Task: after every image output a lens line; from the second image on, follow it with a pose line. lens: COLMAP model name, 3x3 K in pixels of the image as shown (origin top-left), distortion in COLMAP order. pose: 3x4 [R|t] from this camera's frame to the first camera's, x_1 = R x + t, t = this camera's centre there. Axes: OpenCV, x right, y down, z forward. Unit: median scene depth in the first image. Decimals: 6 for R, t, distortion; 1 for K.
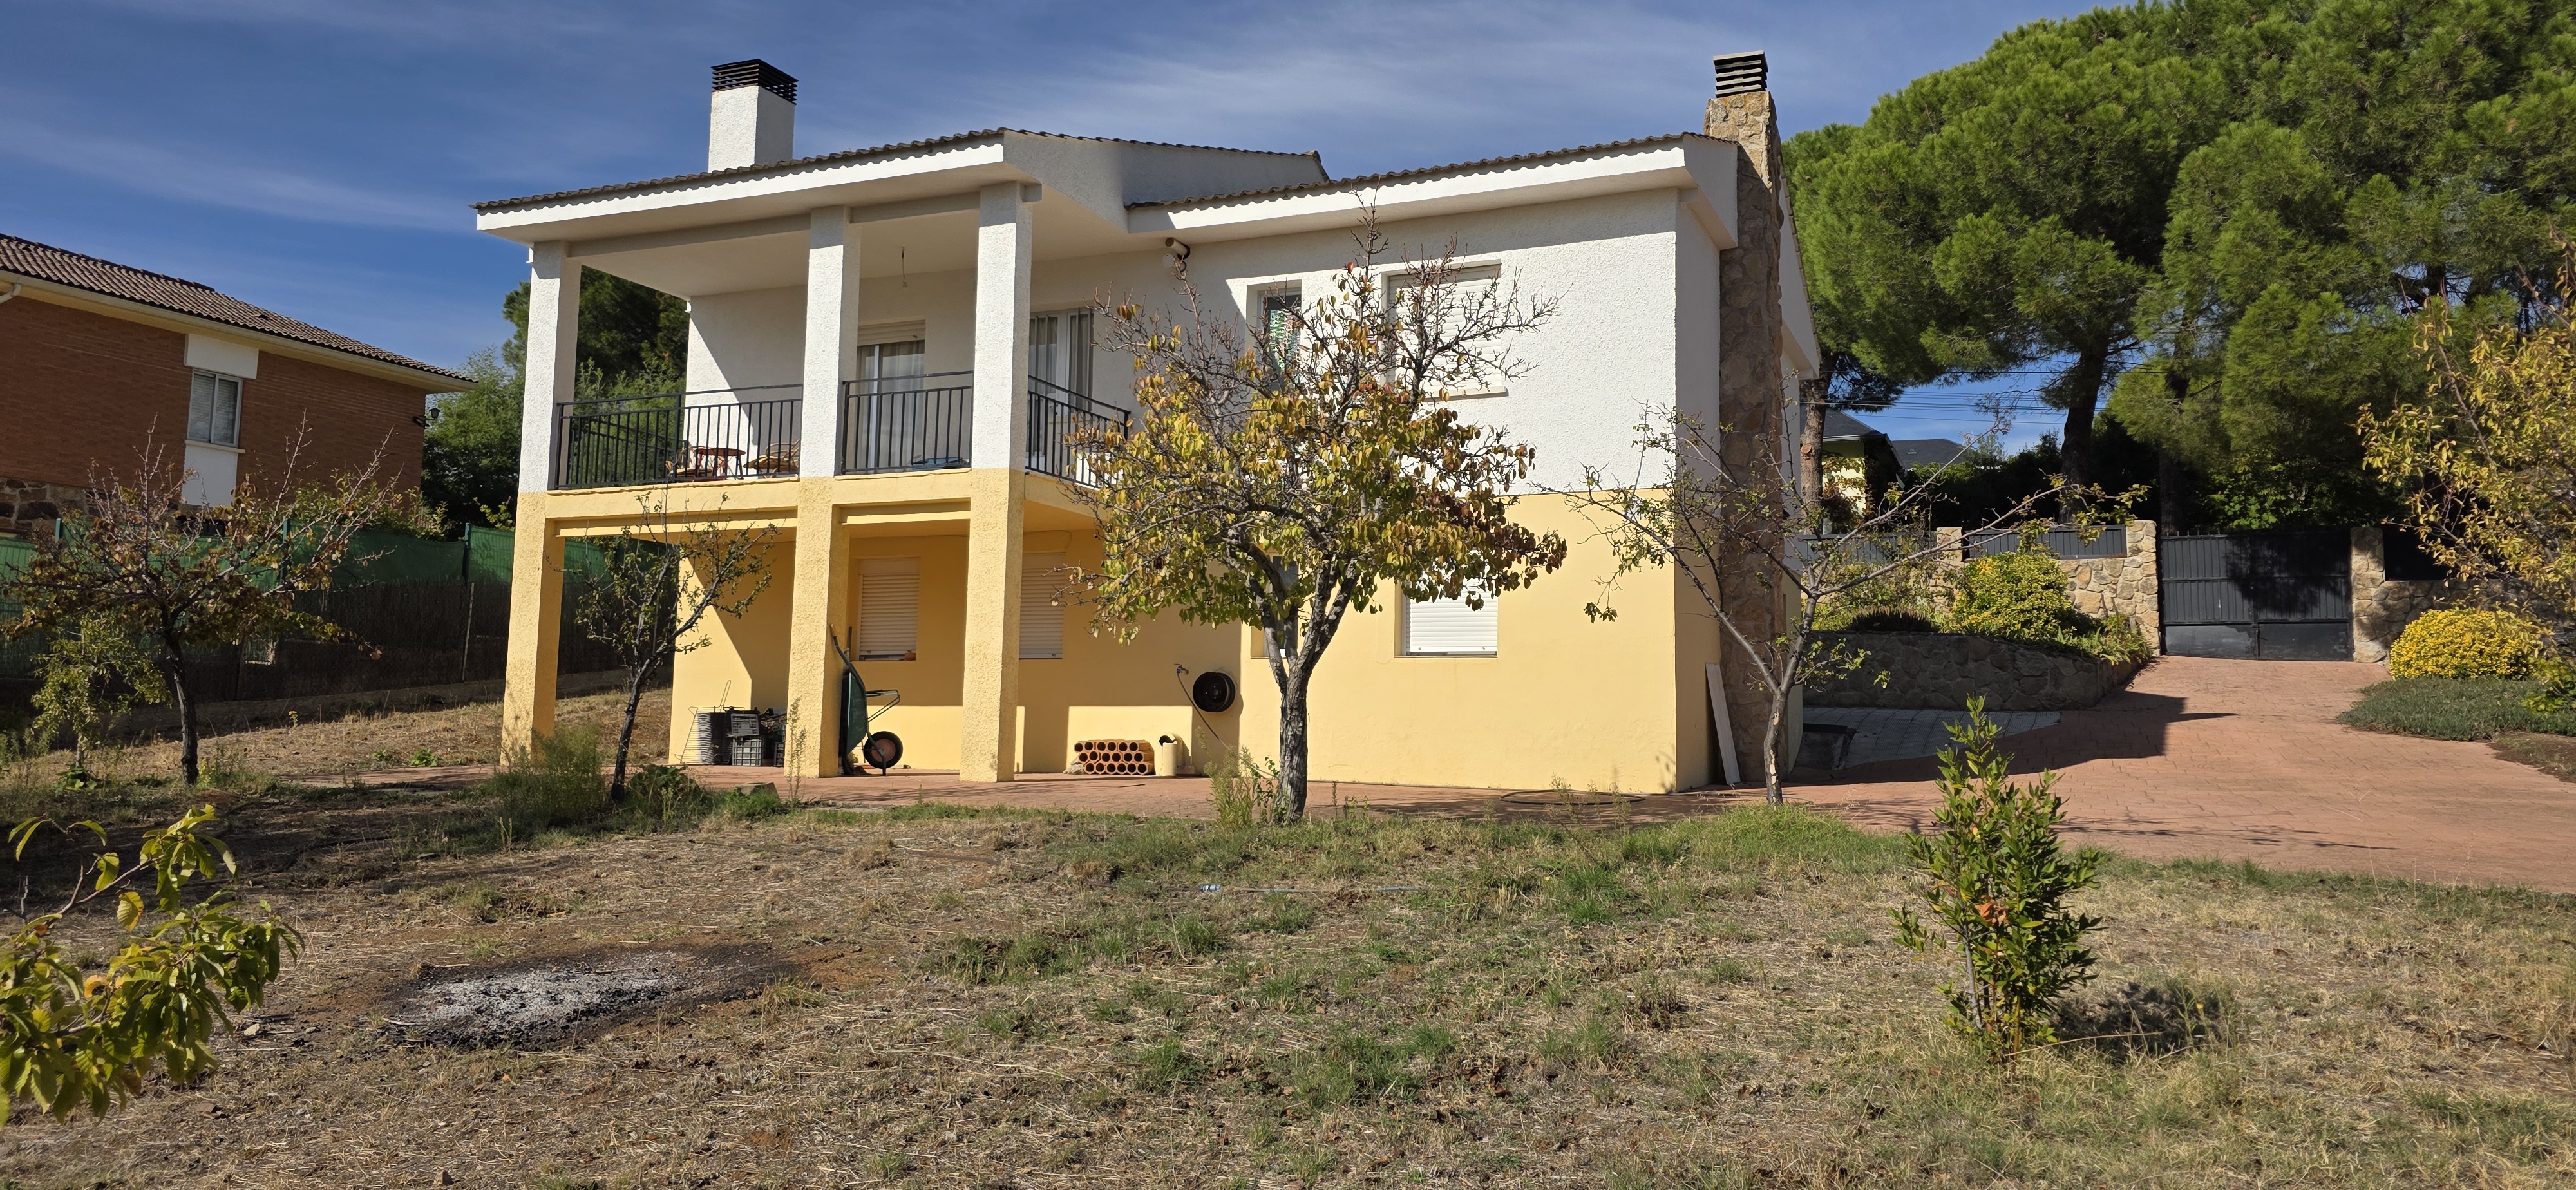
lens RADIAL K [[1741.5, 0, 1299.4], [0, 1741.5, 567.8], [0, 0, 1]] dist [0.067683, -0.070530]
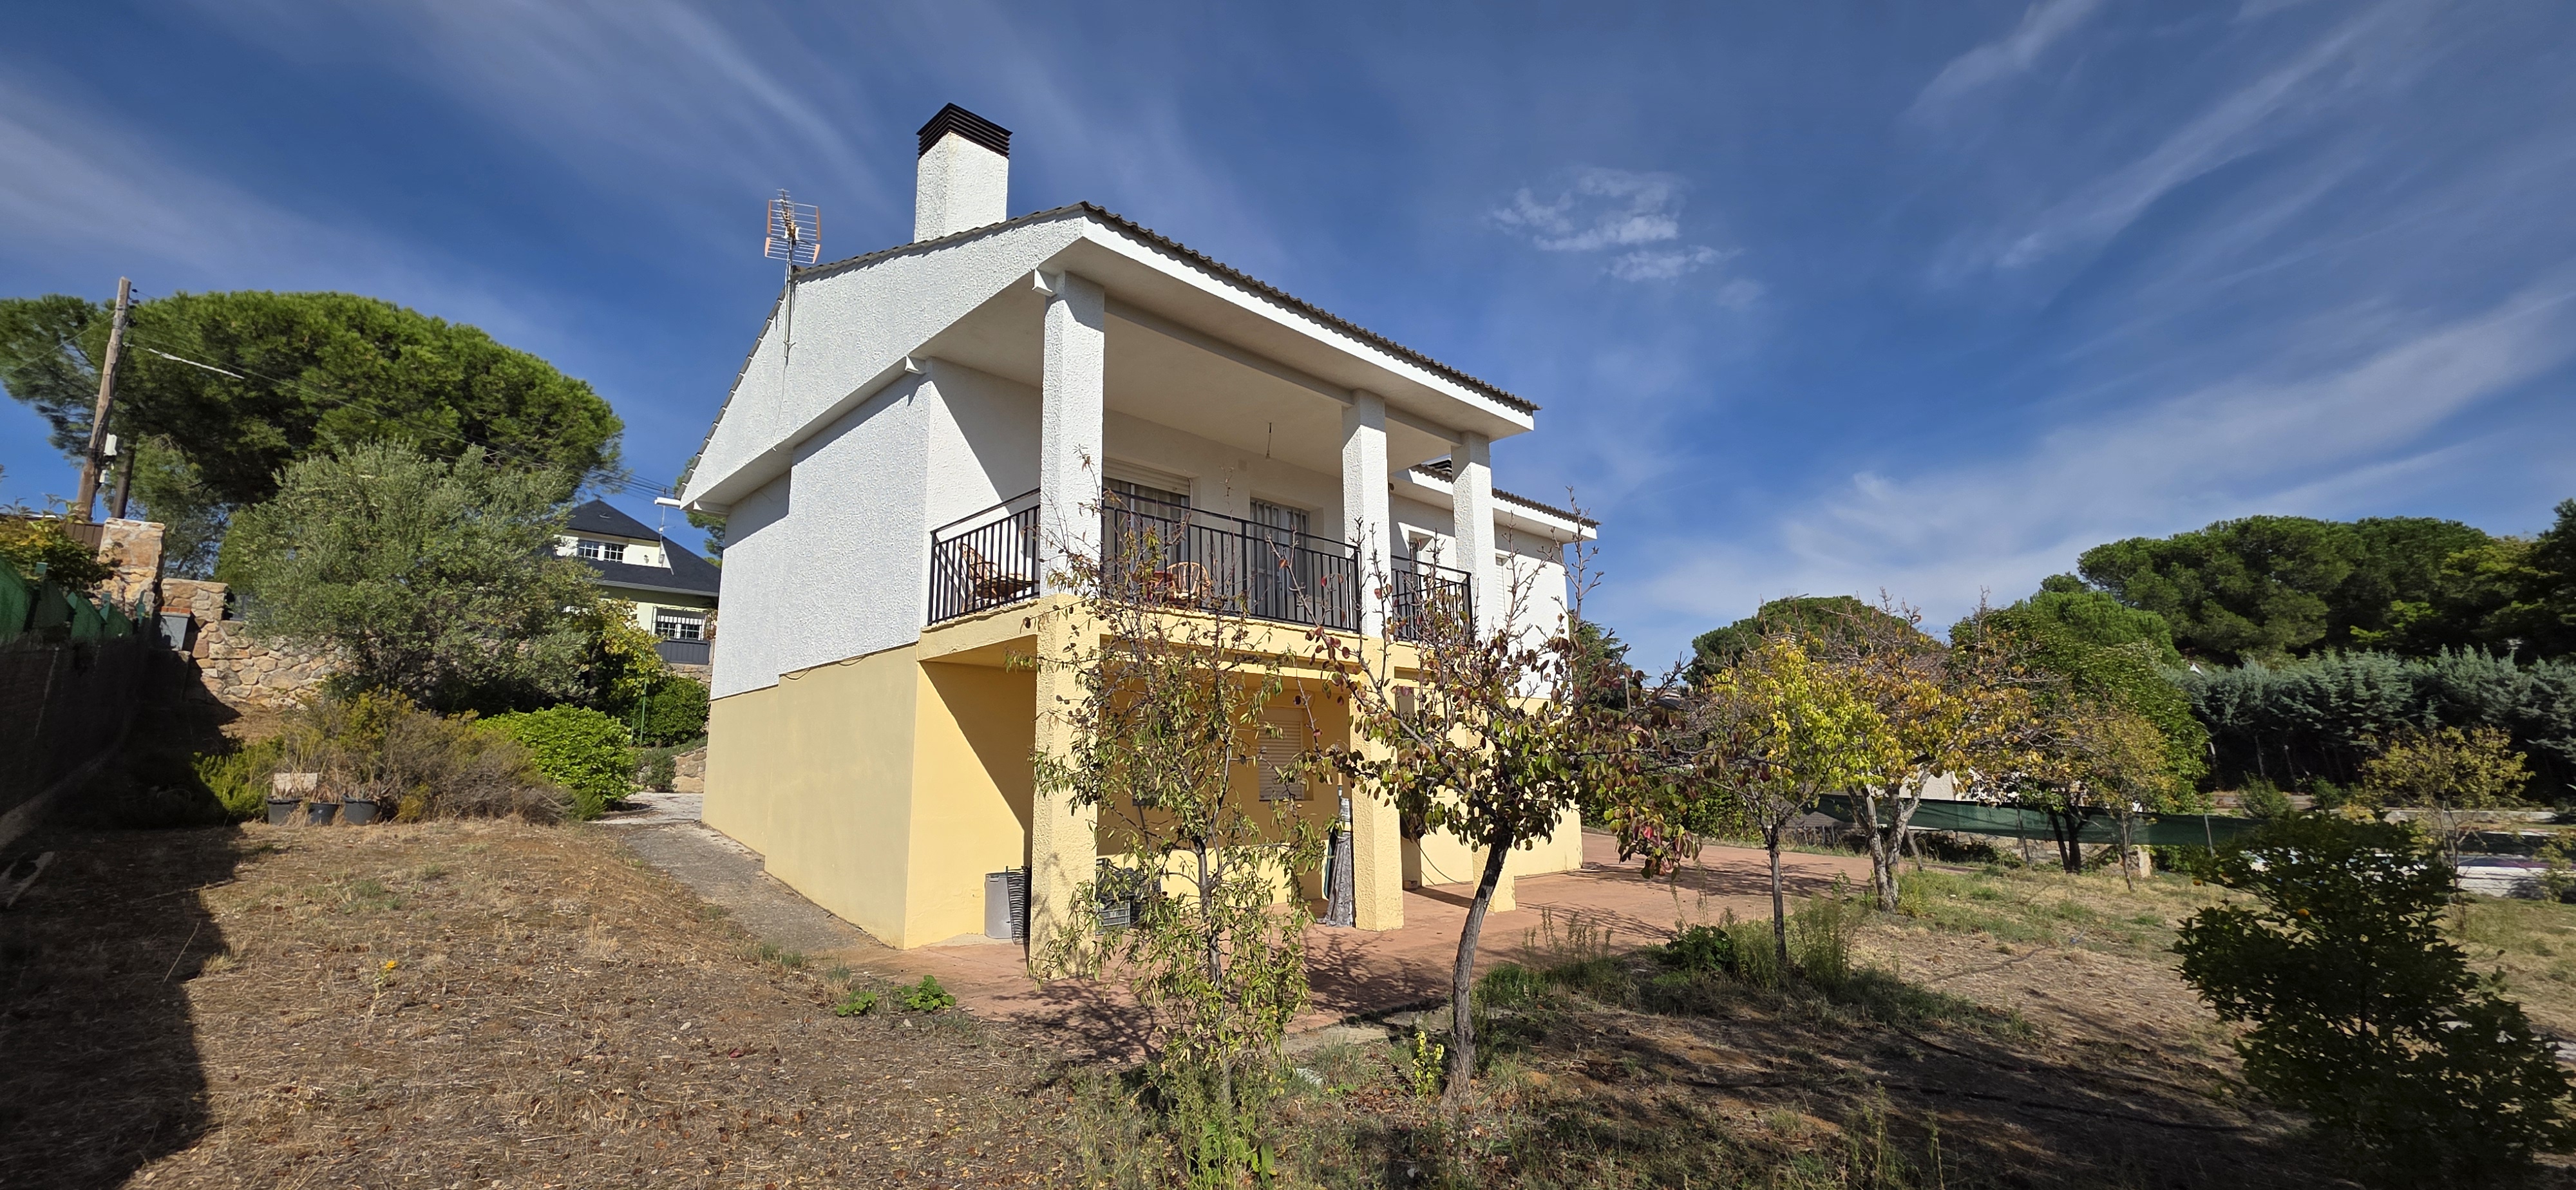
lens RADIAL K [[1029.4, 0, 1293.2], [0, 1029.4, 593.7], [0, 0, 1]] dist [0.002779, -0.000041]
pose [[0.362516, 0.154273, 0.919120, -0.823010], [-0.074531, 0.987845, -0.136412, 0.009291], [-0.928992, -0.019052, 0.369608, 0.773719]]
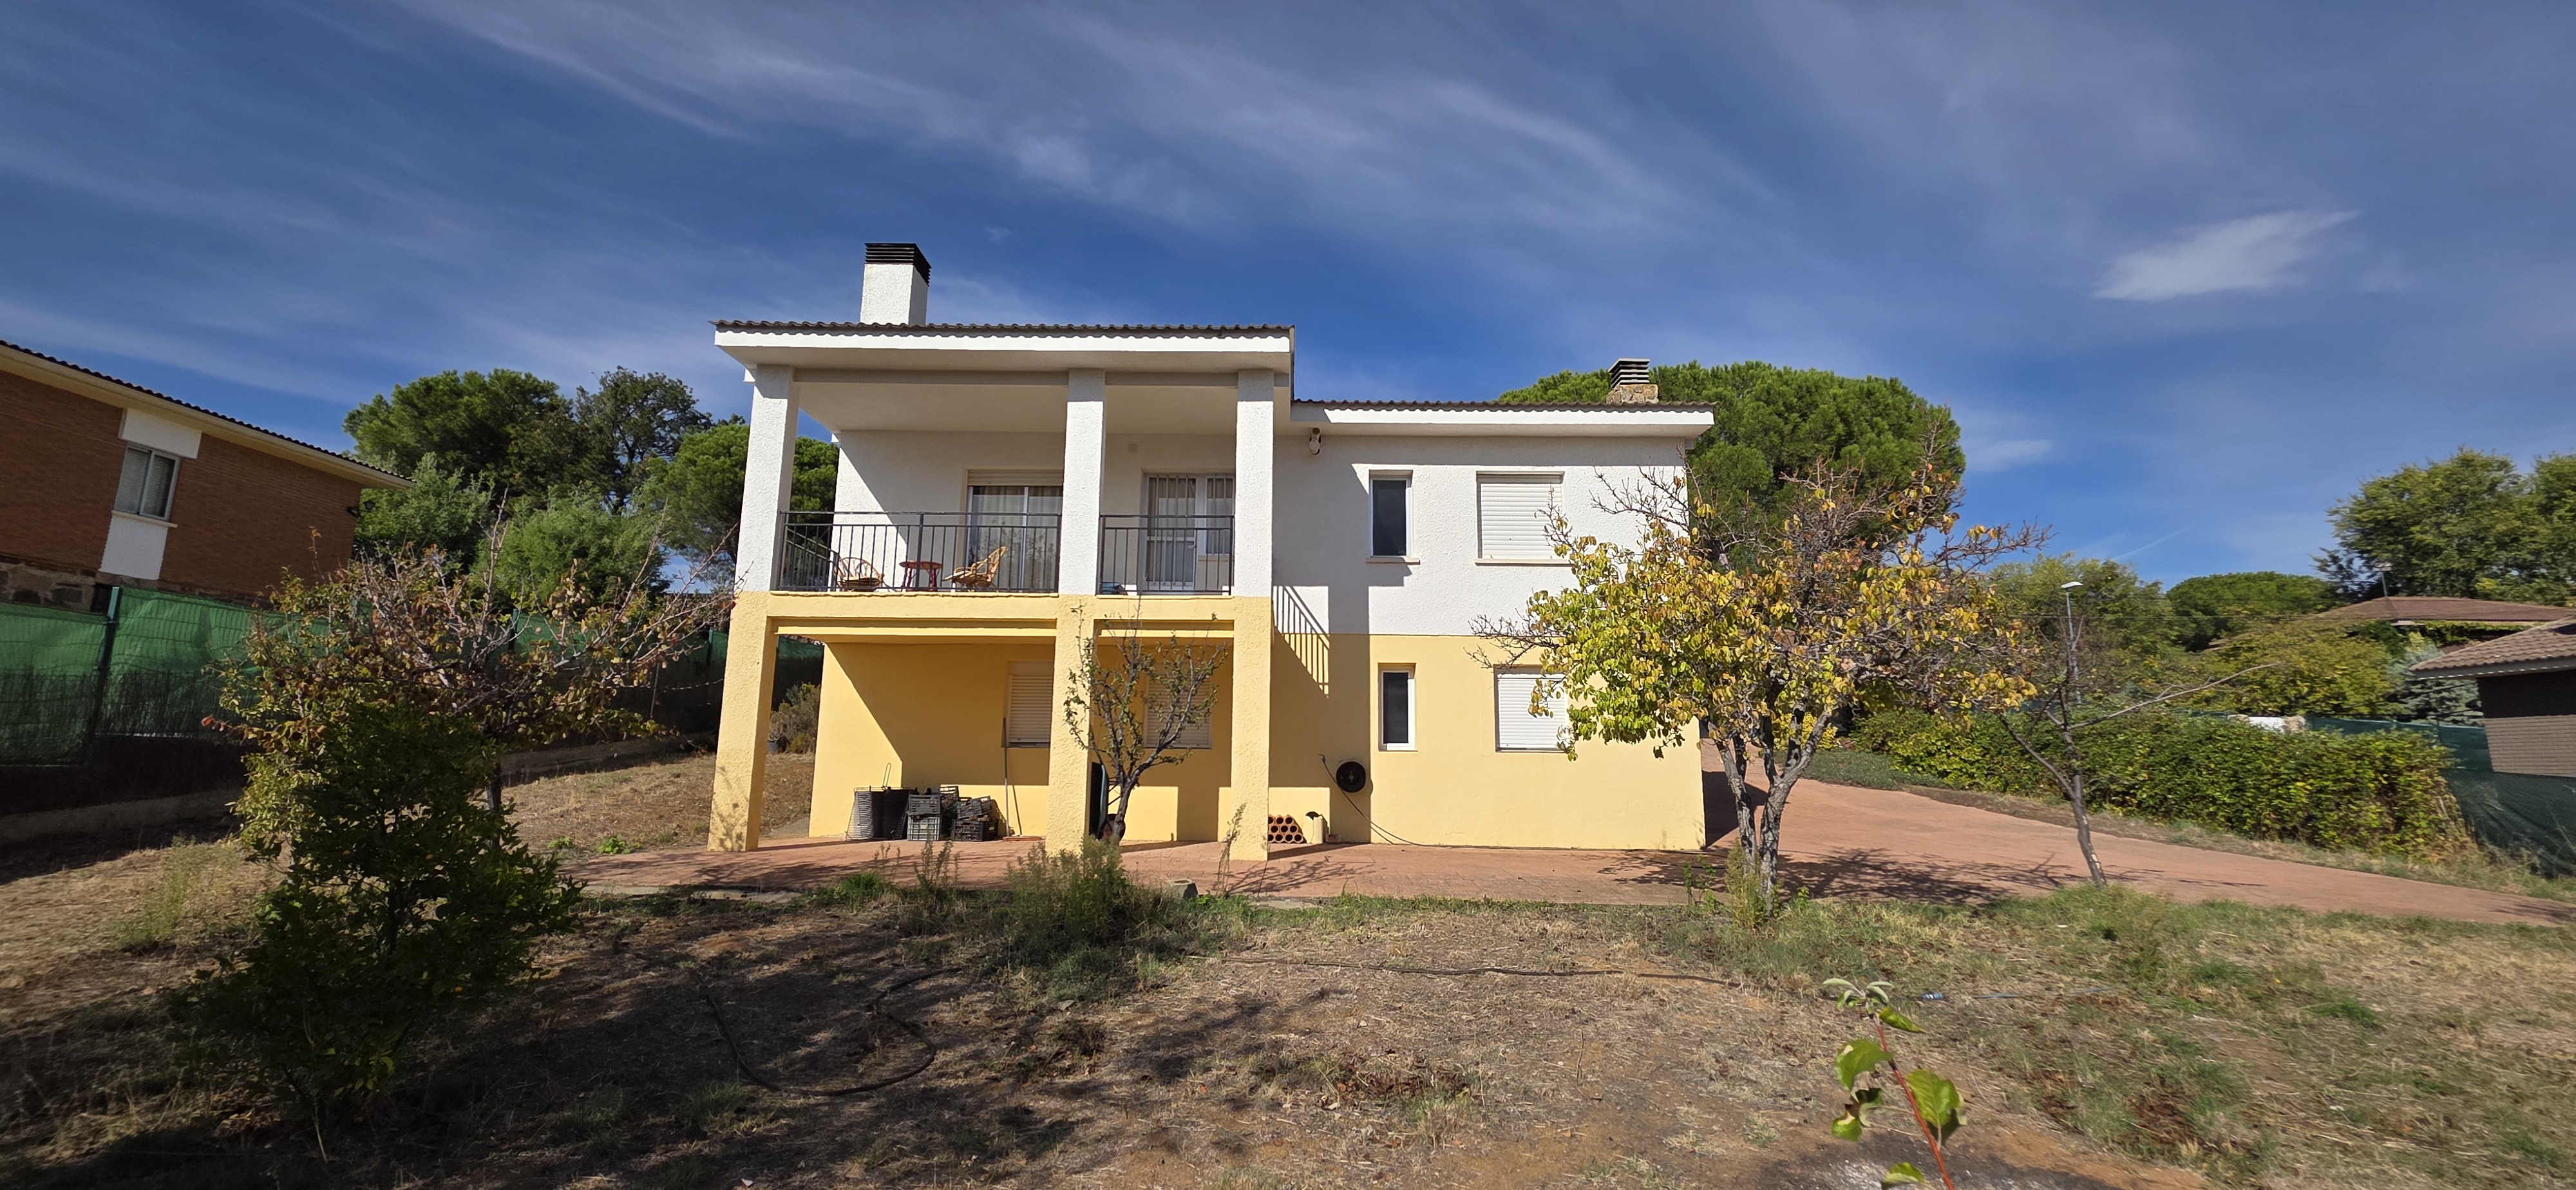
lens RADIAL K [[1029.4, 0, 1293.2], [0, 1029.4, 593.7], [0, 0, 1]] dist [0.002779, -0.000041]
pose [[0.917059, 0.059764, 0.394247, -0.390408], [-0.034955, 0.996947, -0.069819, -0.009416], [-0.397216, 0.050247, 0.916349, 0.299911]]
